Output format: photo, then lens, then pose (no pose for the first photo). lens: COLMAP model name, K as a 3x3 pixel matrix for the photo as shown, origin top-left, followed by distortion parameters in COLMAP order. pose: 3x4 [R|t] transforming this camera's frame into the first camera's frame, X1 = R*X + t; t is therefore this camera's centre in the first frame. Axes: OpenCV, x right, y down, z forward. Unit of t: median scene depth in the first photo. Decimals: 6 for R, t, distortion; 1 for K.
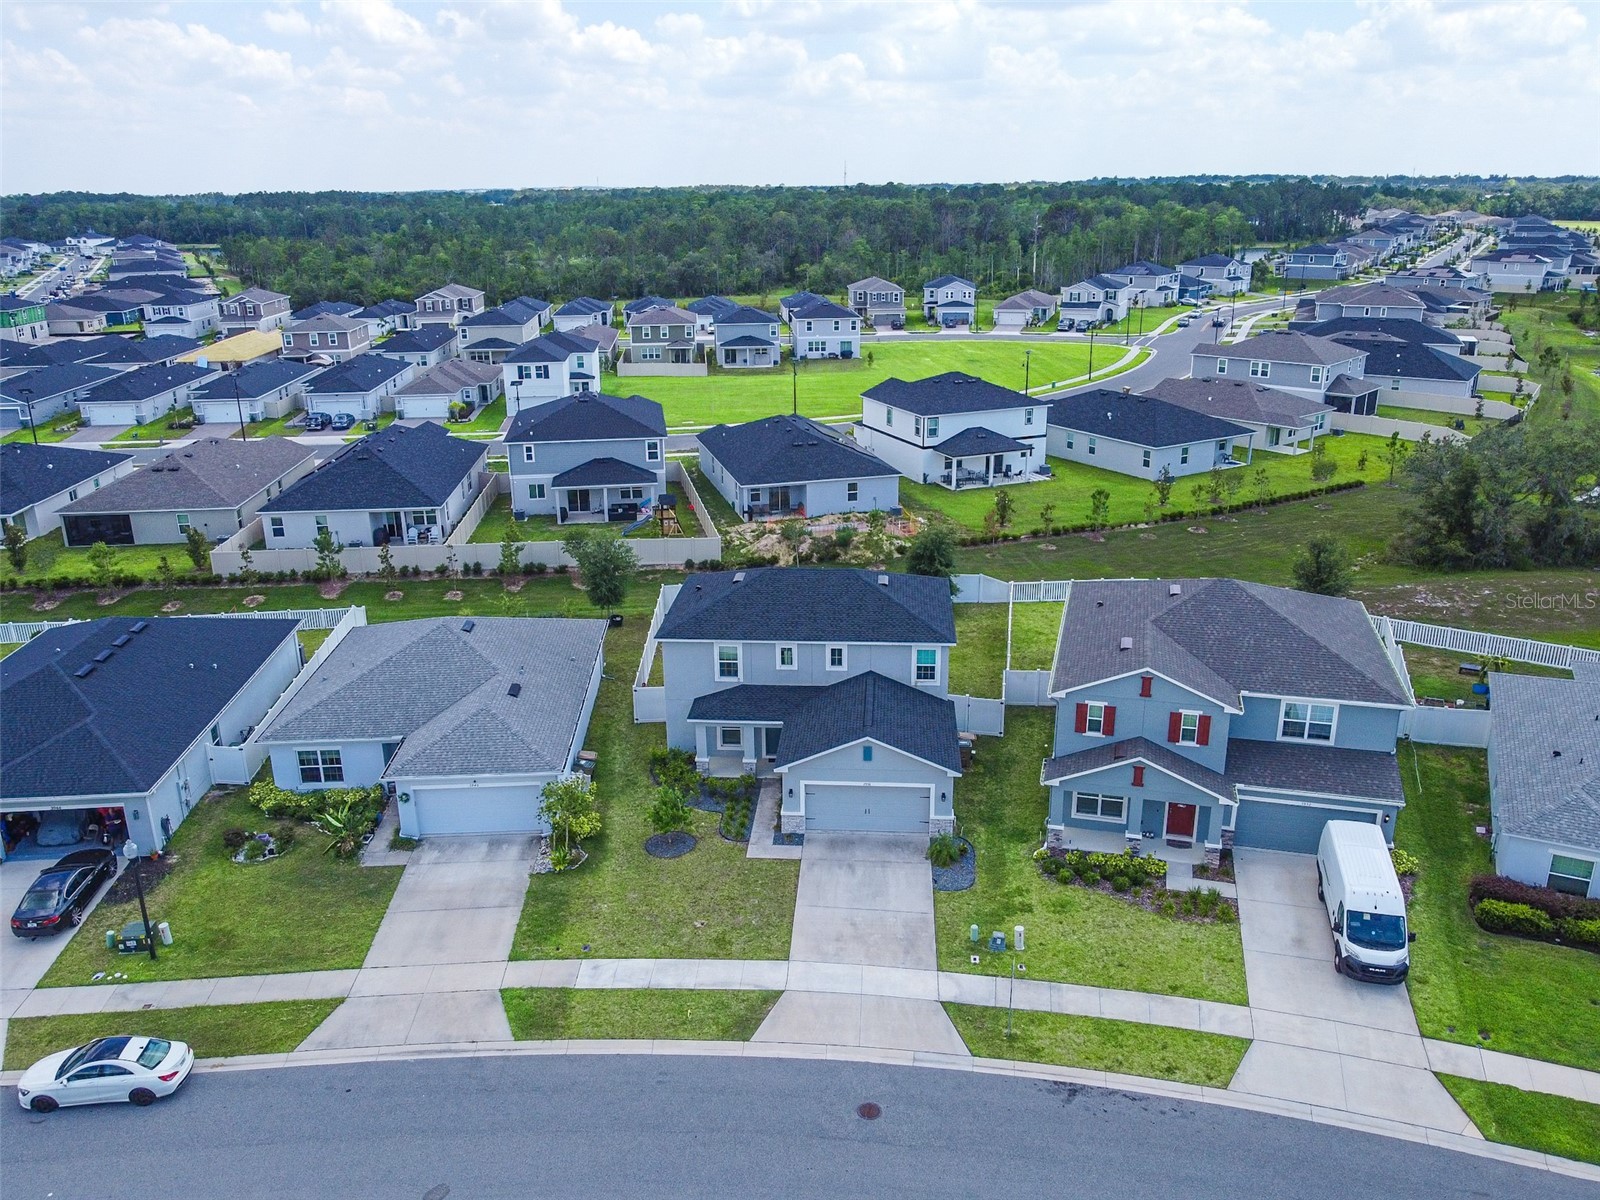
lens RADIAL K [[1221.9, 0, 796.2], [0, 1221.9, 596.7], [0, 0, 1]] dist [-0.006178, -0.001138]
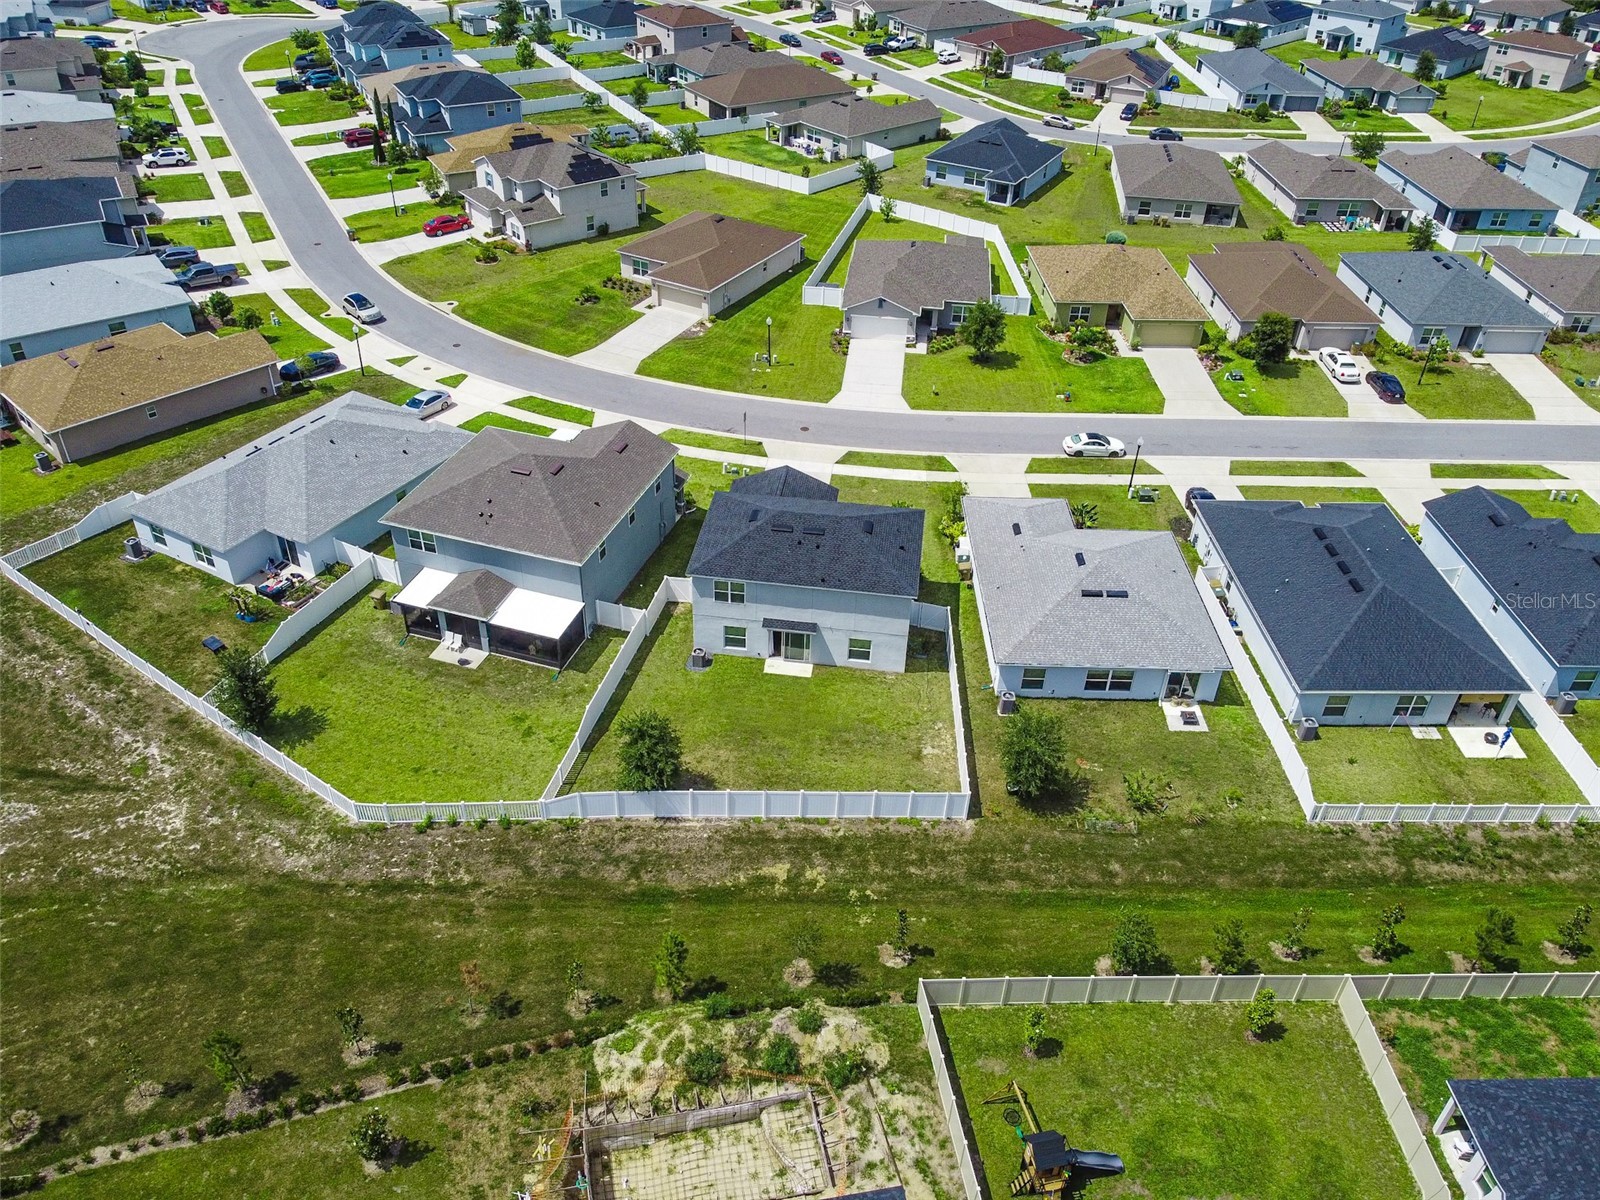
lens RADIAL K [[1221.9, 0, 796.2], [0, 1221.9, 596.7], [0, 0, 1]] dist [-0.006178, -0.001138]
pose [[-0.998596, -0.040518, 0.034123, -0.011767], [0.004144, 0.582437, 0.812865, -0.620738], [-0.052811, 0.811865, -0.581452, 1.124486]]
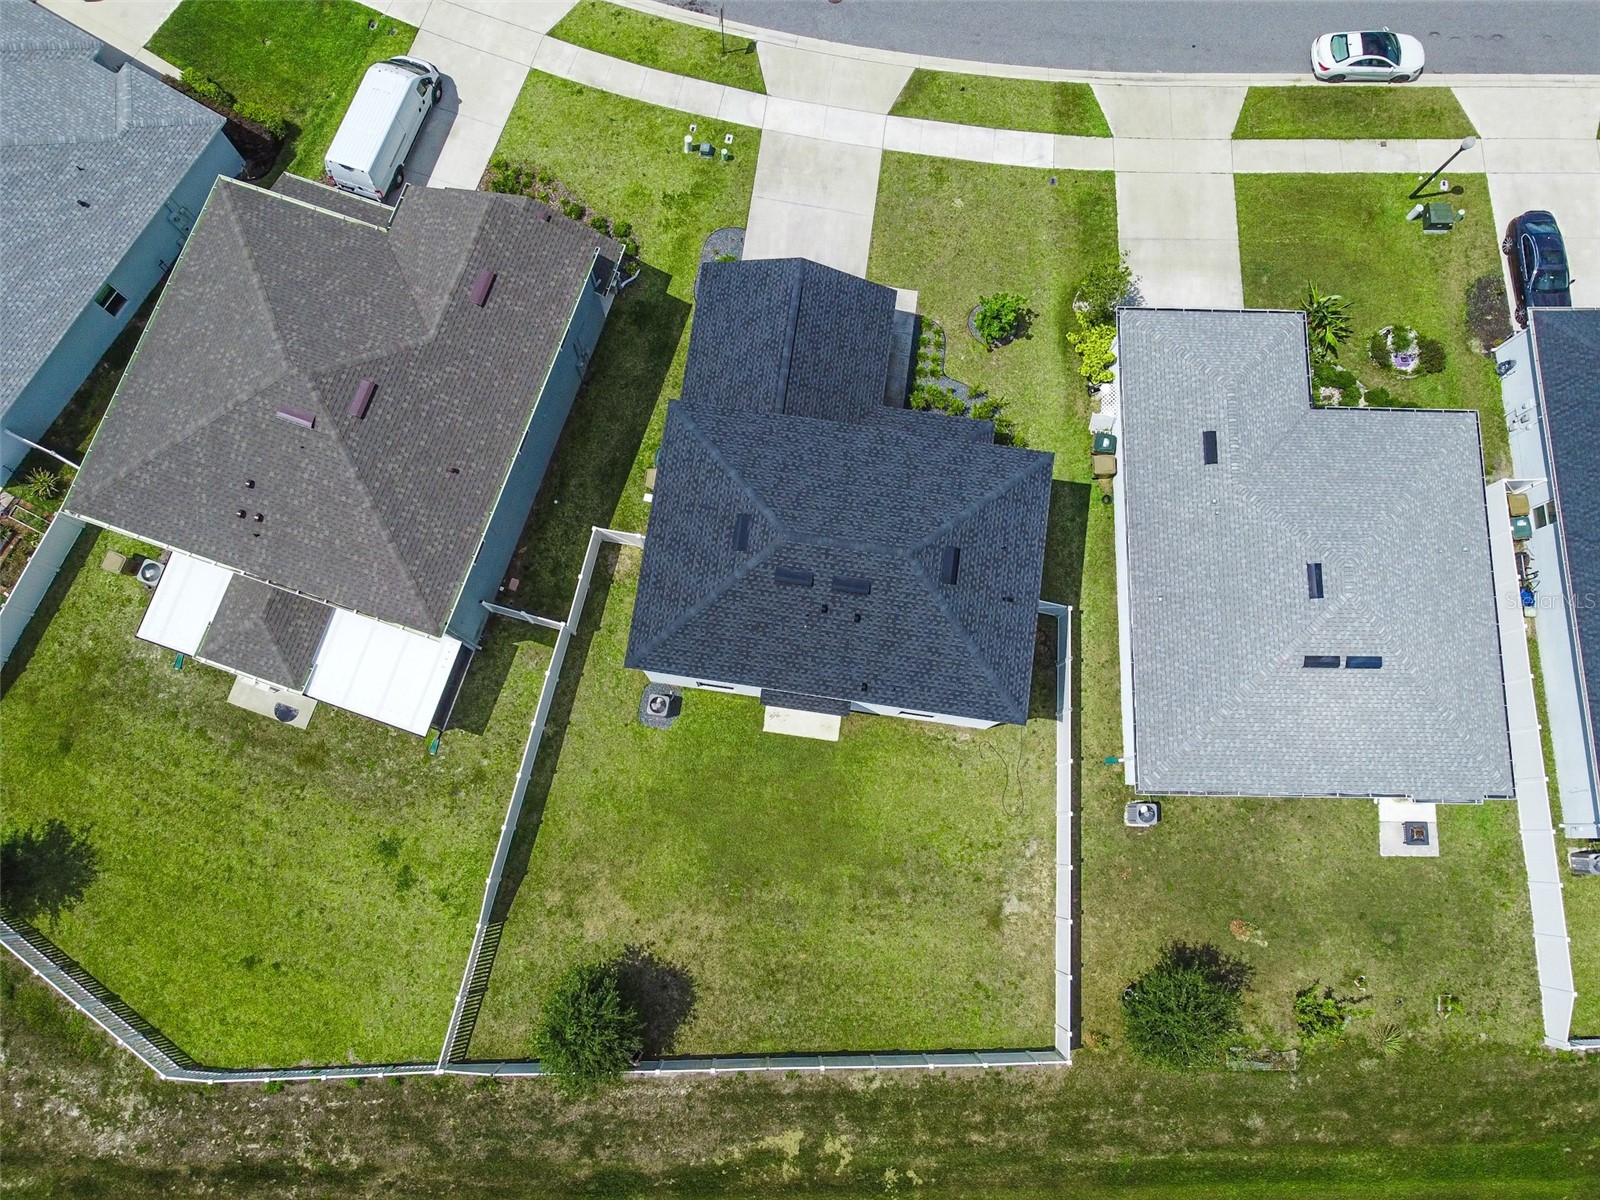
lens RADIAL K [[1217.1, 0, 796.2], [0, 1217.1, 597.8], [0, 0, 1]] dist [-0.010938, 0.001942]
pose [[-0.998102, -0.061521, -0.002802, 0.025316], [0.005368, -0.132232, 0.991204, -0.436023], [-0.061350, 0.989308, 0.132312, 0.588070]]
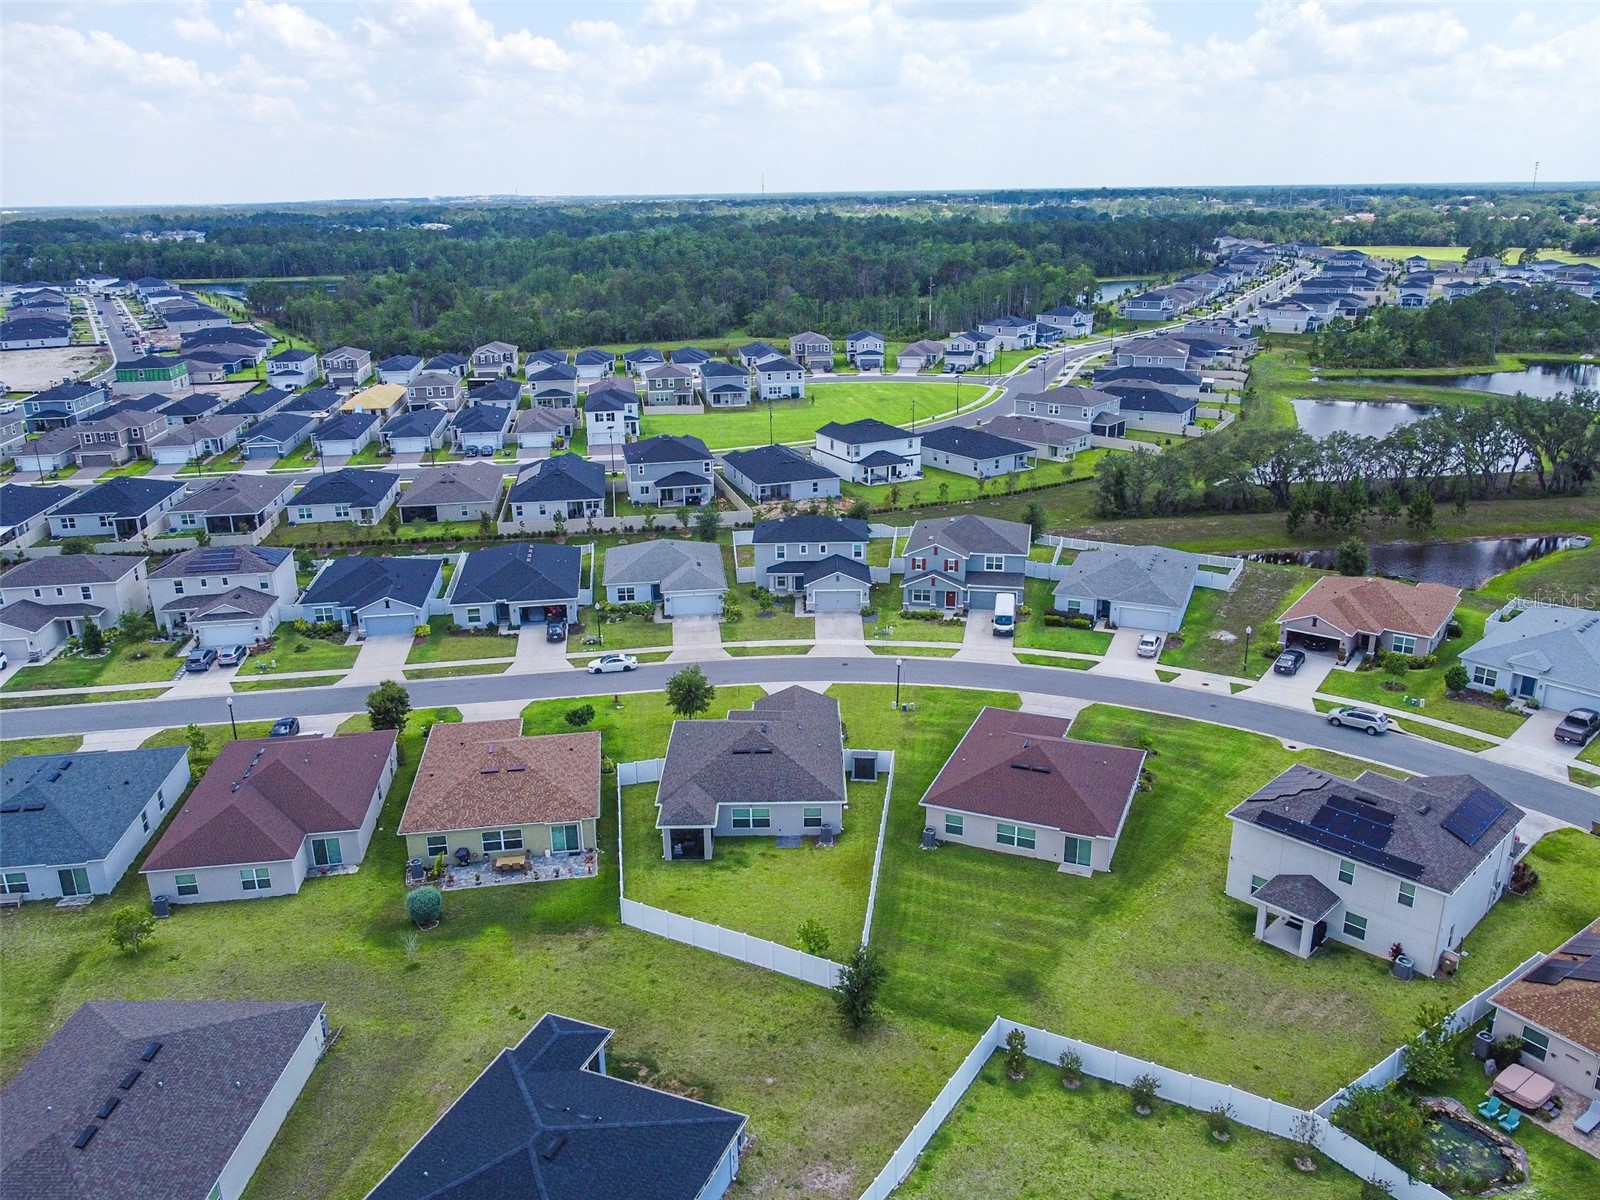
lens RADIAL K [[1221.9, 0, 796.2], [0, 1221.9, 596.7], [0, 0, 1]] dist [-0.006178, -0.001138]
pose [[0.997842, -0.024339, 0.060975, -0.107406], [0.024573, 0.999693, -0.003084, 0.092265], [-0.060882, 0.004575, 0.998135, -0.919473]]
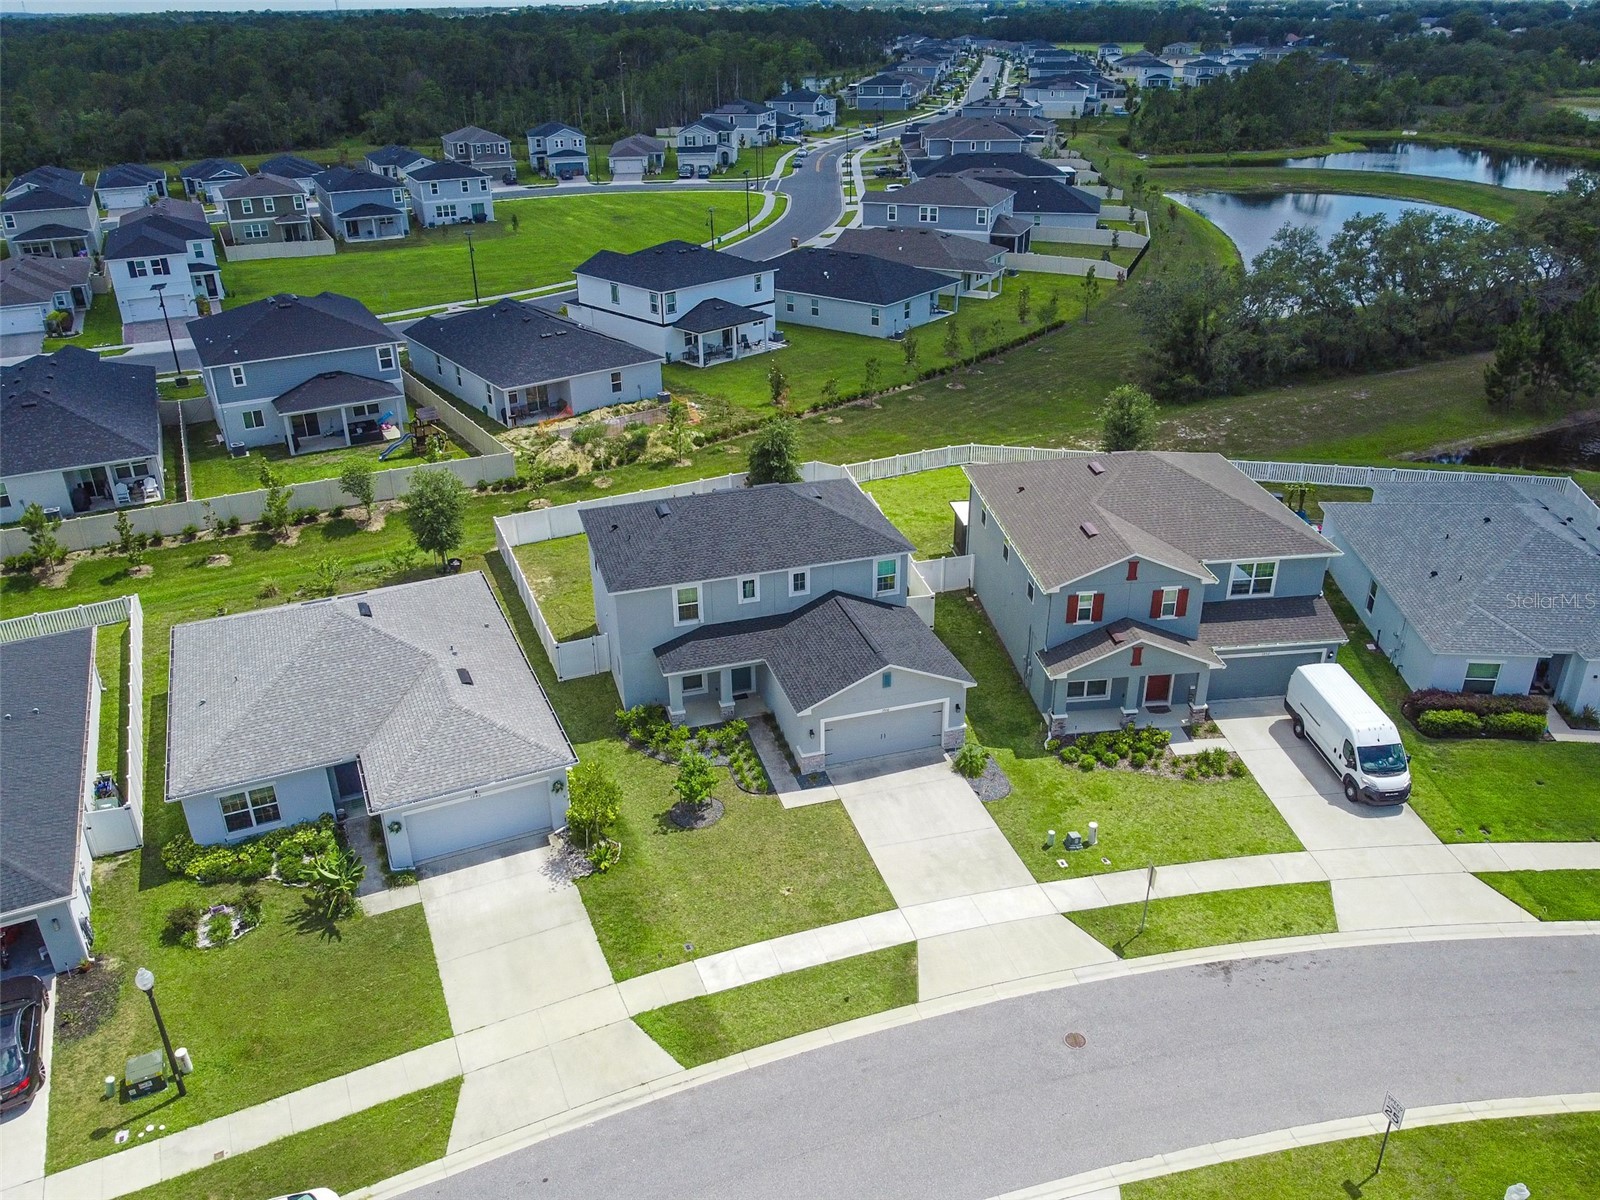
lens RADIAL K [[1221.9, 0, 796.2], [0, 1221.9, 596.7], [0, 0, 1]] dist [-0.006178, -0.001138]
pose [[0.932543, -0.159773, 0.323784, -0.165127], [0.118305, 0.982470, 0.144071, -0.045408], [-0.341127, -0.096047, 0.935098, 0.061556]]
